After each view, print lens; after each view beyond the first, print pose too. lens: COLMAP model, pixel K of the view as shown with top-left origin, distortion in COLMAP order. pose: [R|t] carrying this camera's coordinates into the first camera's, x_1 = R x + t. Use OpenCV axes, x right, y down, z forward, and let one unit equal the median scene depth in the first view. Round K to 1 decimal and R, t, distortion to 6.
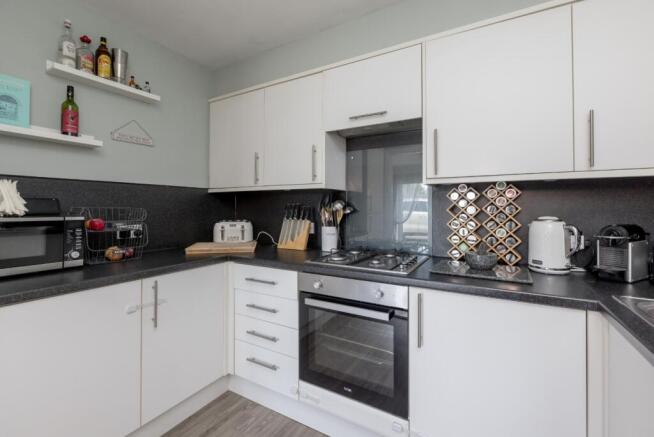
lens RADIAL K [[288.6, 0, 326.5], [0, 288.6, 207.2], [0, 0, 1]] dist [-0.003399, -0.000555]
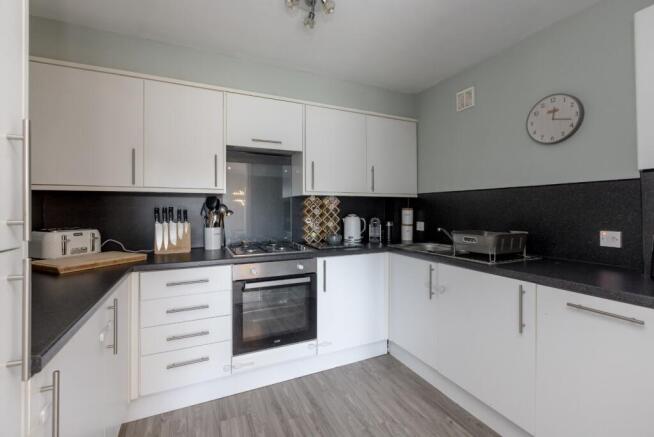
lens RADIAL K [[288.6, 0, 326.5], [0, 288.6, 207.2], [0, 0, 1]] dist [-0.003399, -0.000555]
pose [[0.567278, 0.002746, 0.823522, -0.851014], [0.001493, 0.999989, -0.004363, -0.007988], [-0.823525, 0.003704, 0.567268, 0.009331]]
